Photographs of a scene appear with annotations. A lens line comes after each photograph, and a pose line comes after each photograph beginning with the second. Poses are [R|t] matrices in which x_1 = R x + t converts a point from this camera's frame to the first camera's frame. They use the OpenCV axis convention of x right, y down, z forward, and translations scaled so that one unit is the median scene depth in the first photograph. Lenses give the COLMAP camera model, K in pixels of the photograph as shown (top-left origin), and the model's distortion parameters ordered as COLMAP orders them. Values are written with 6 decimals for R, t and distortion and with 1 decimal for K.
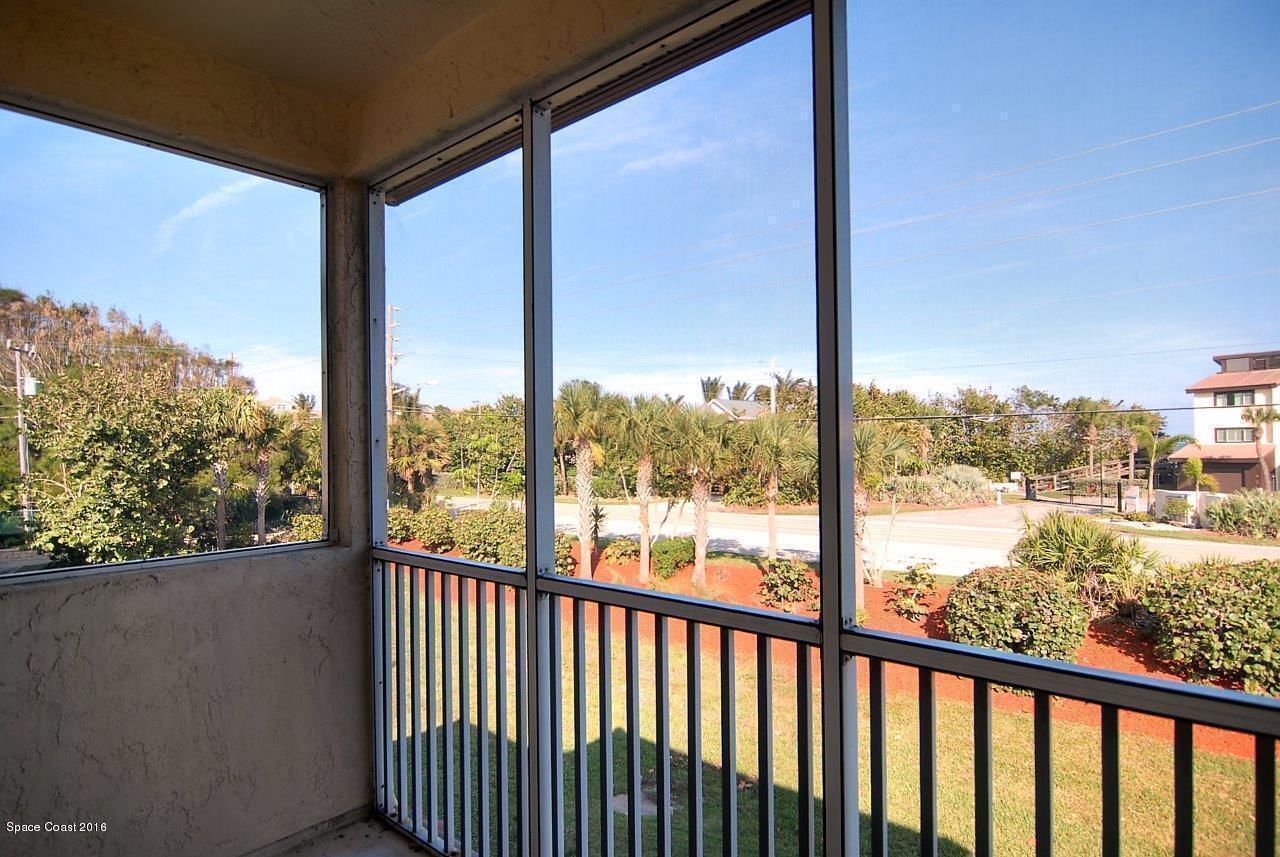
lens RADIAL K [[696.5, 0, 638.0], [0, 696.5, 450.4], [0, 0, 1]] dist [-0.000595, -0.000956]
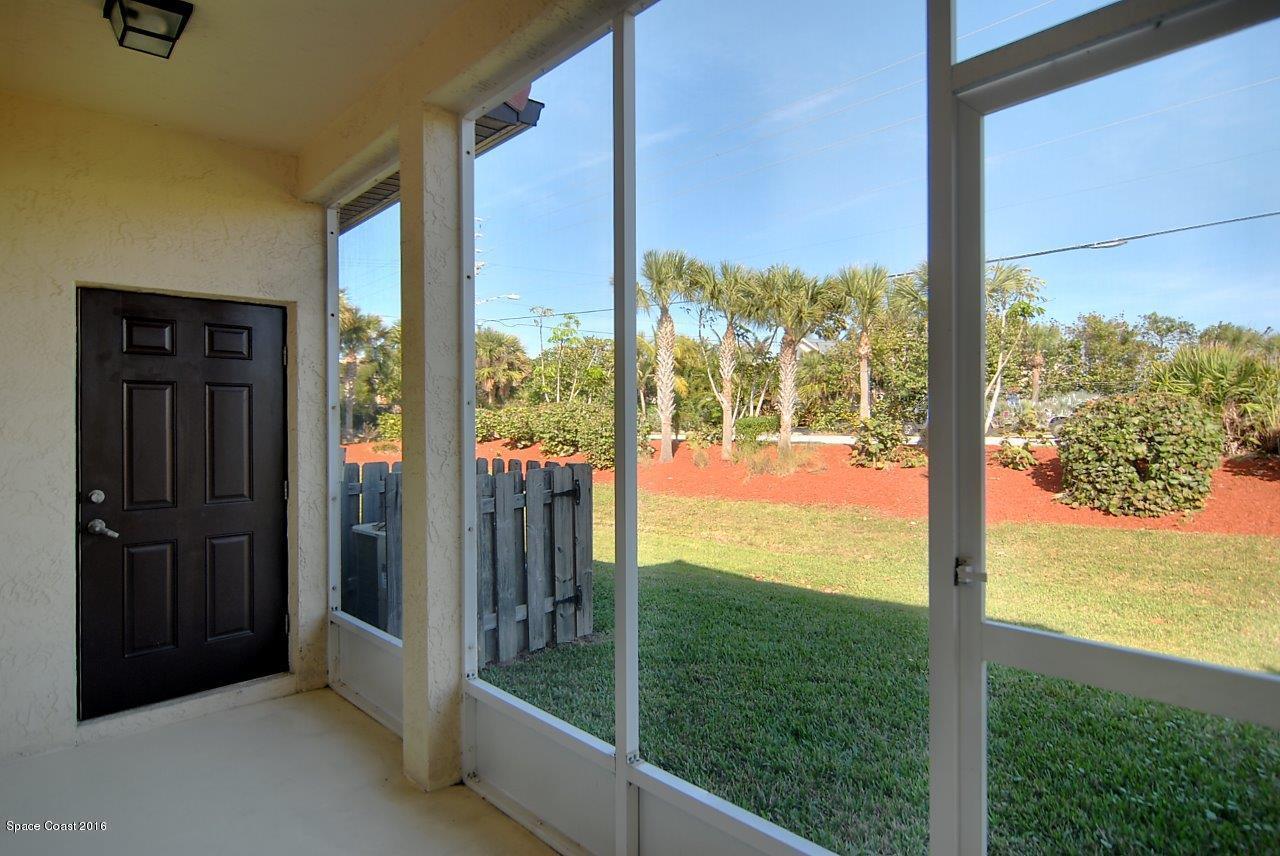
lens RADIAL K [[720.3, 0, 640.0], [0, 720.3, 428.0], [0, 0, 1]] dist [0.006374, -0.011598]
pose [[0.993699, 0.011741, -0.111462, 0.000919], [-0.010628, 0.999888, 0.010573, 0.159080], [0.111574, -0.009322, 0.993712, -0.002819]]
